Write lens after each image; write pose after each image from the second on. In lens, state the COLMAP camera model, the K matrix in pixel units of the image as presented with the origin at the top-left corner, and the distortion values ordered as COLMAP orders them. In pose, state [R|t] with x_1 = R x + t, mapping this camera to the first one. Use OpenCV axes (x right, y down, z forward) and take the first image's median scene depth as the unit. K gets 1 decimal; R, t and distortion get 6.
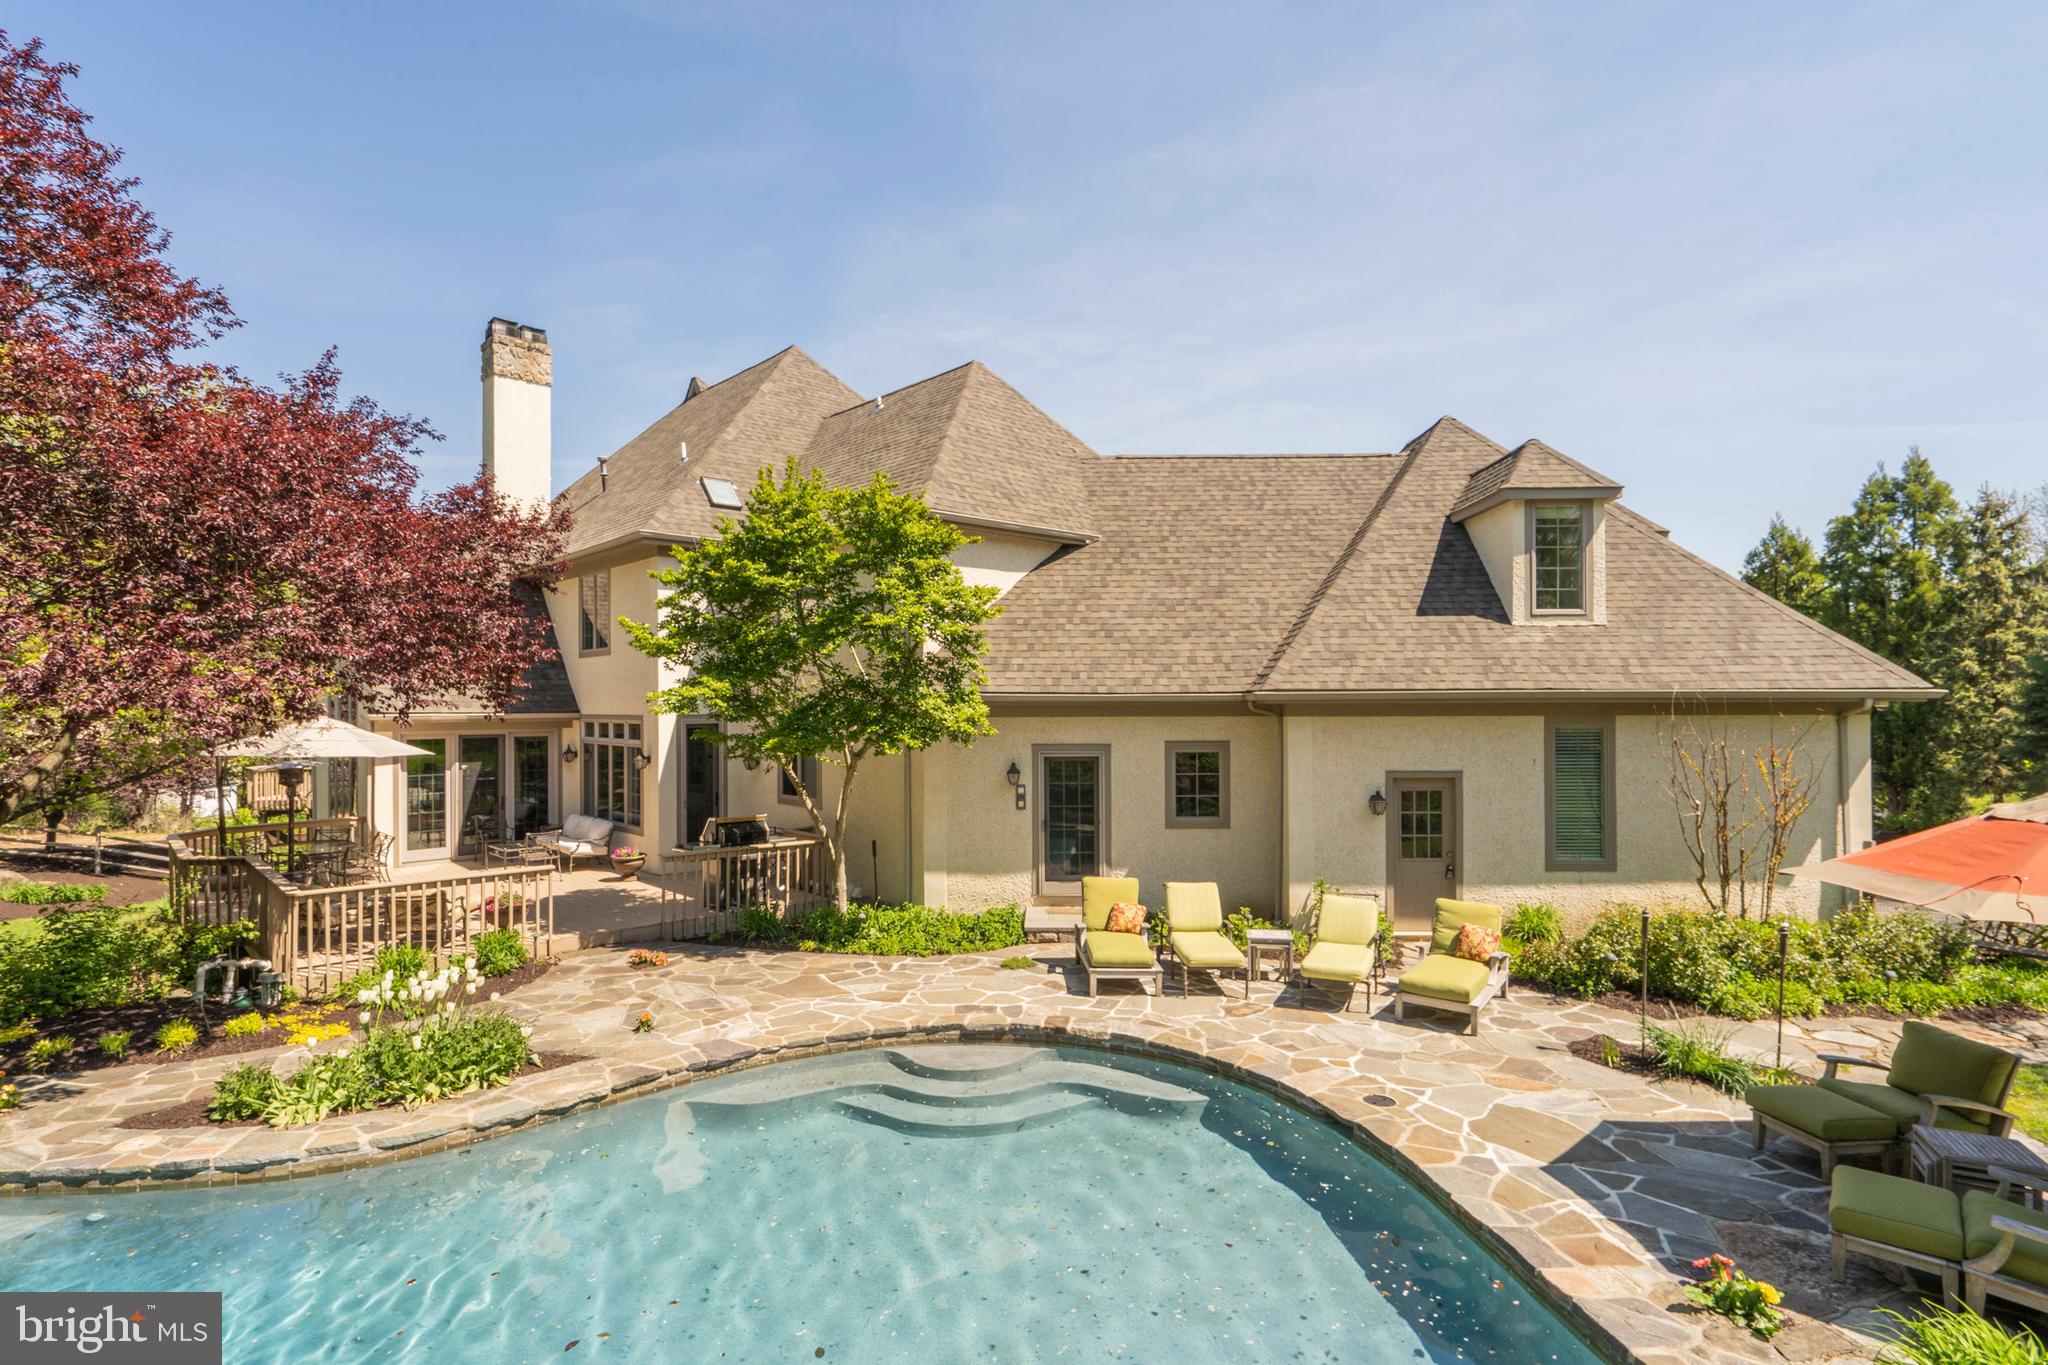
lens RADIAL K [[1039.4, 0, 1024.0], [0, 1039.4, 682.5], [0, 0, 1]] dist [0.000418, 0.000787]
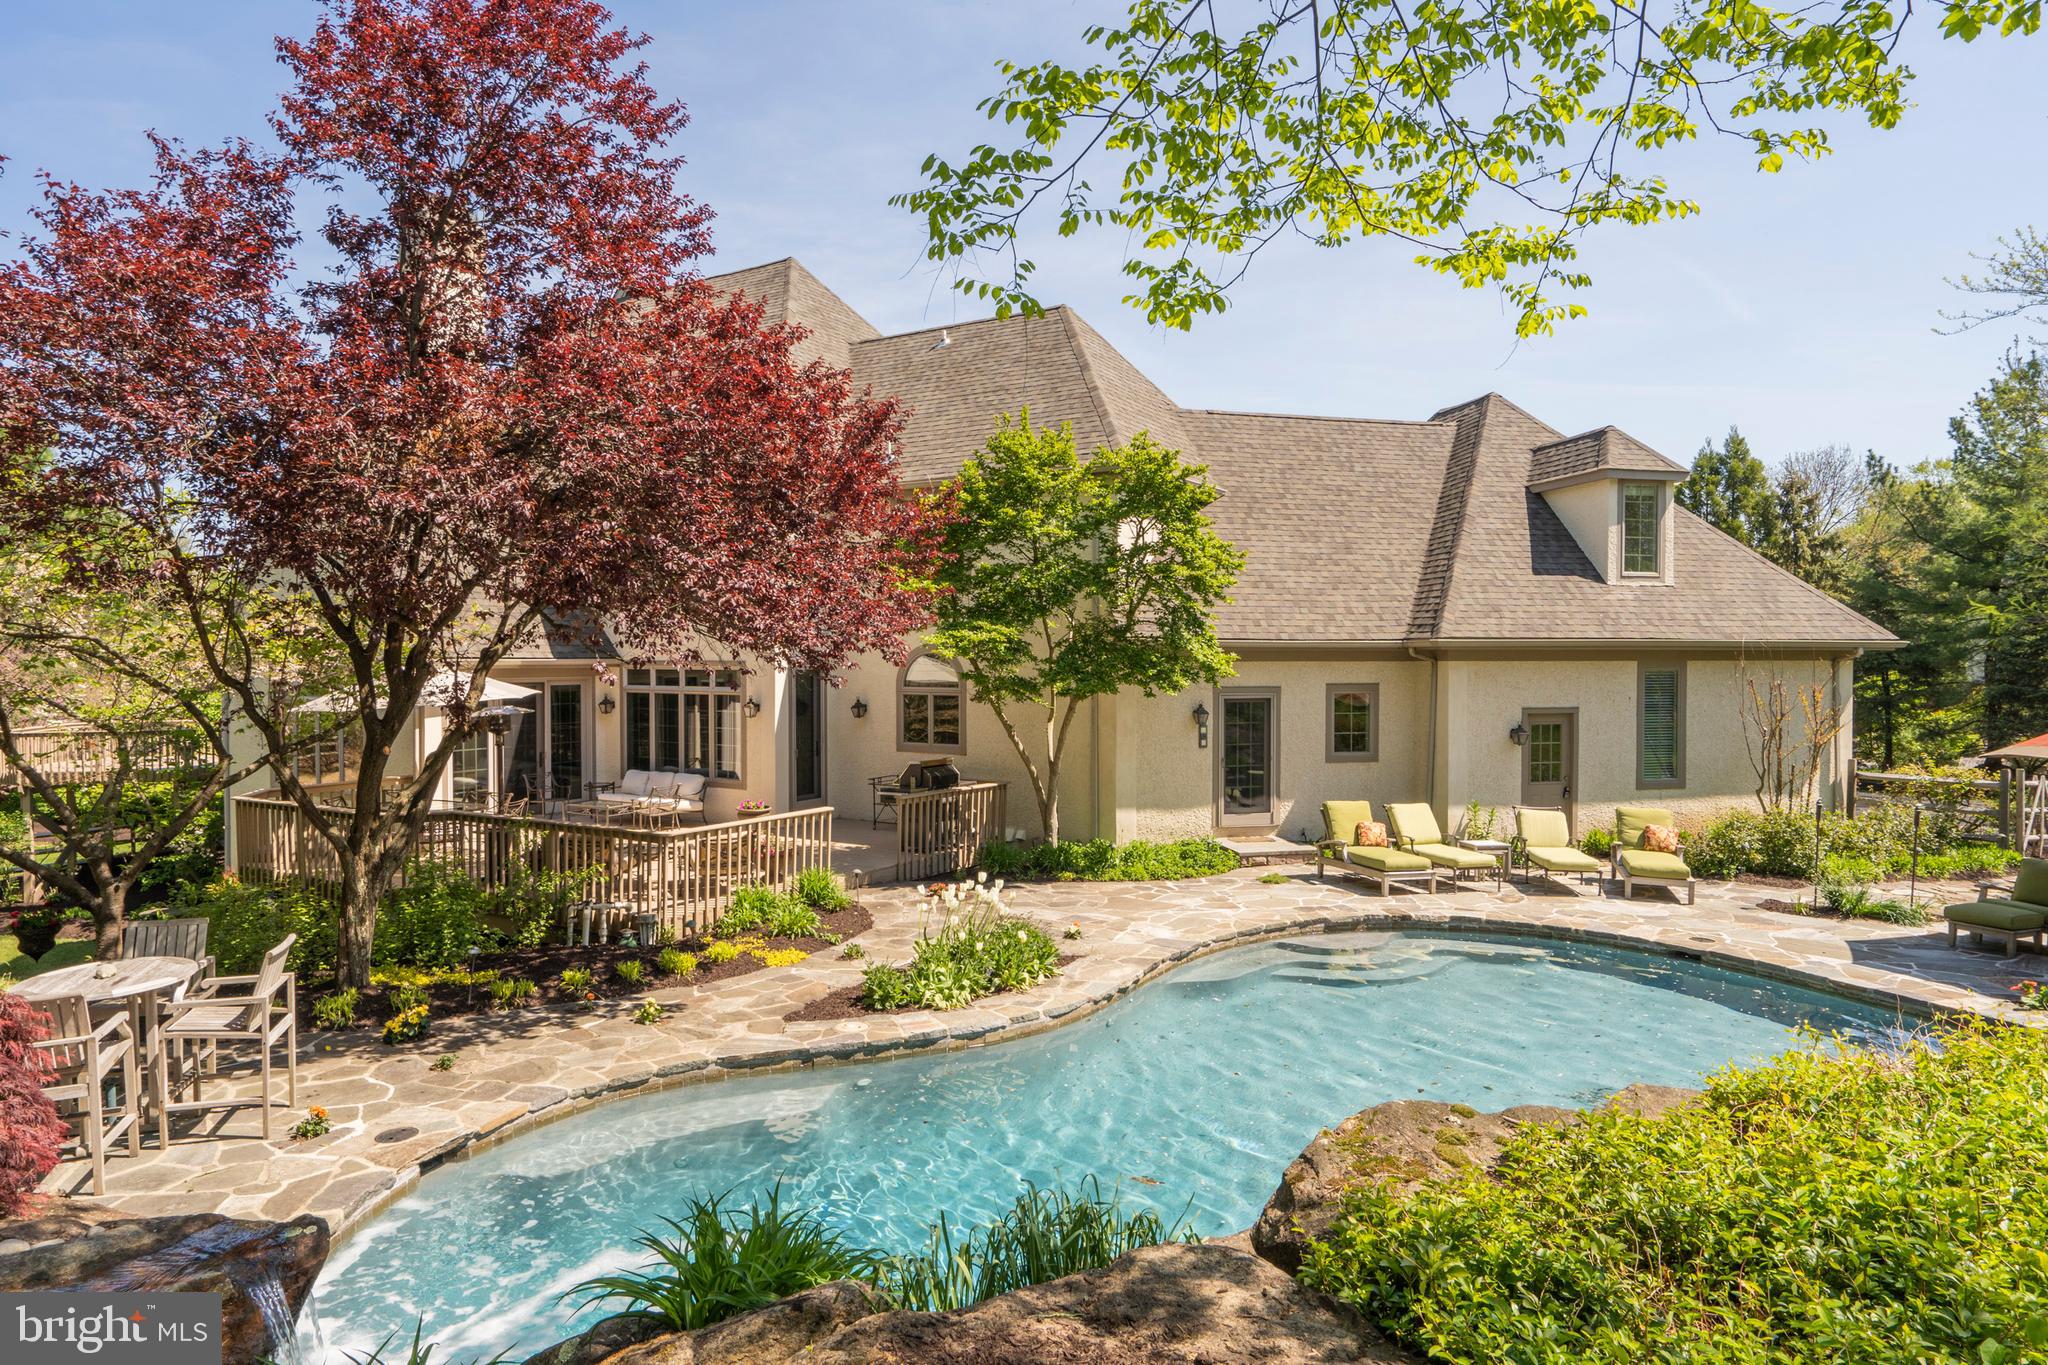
lens RADIAL K [[1223.3, 0, 1024.4], [0, 1223.3, 658.7], [0, 0, 1]] dist [0.003742, 0.000266]
pose [[0.964631, 0.002996, 0.263588, -0.533305], [-0.008613, 0.999760, 0.020158, 0.006873], [-0.263464, -0.021715, 0.964425, -0.170718]]
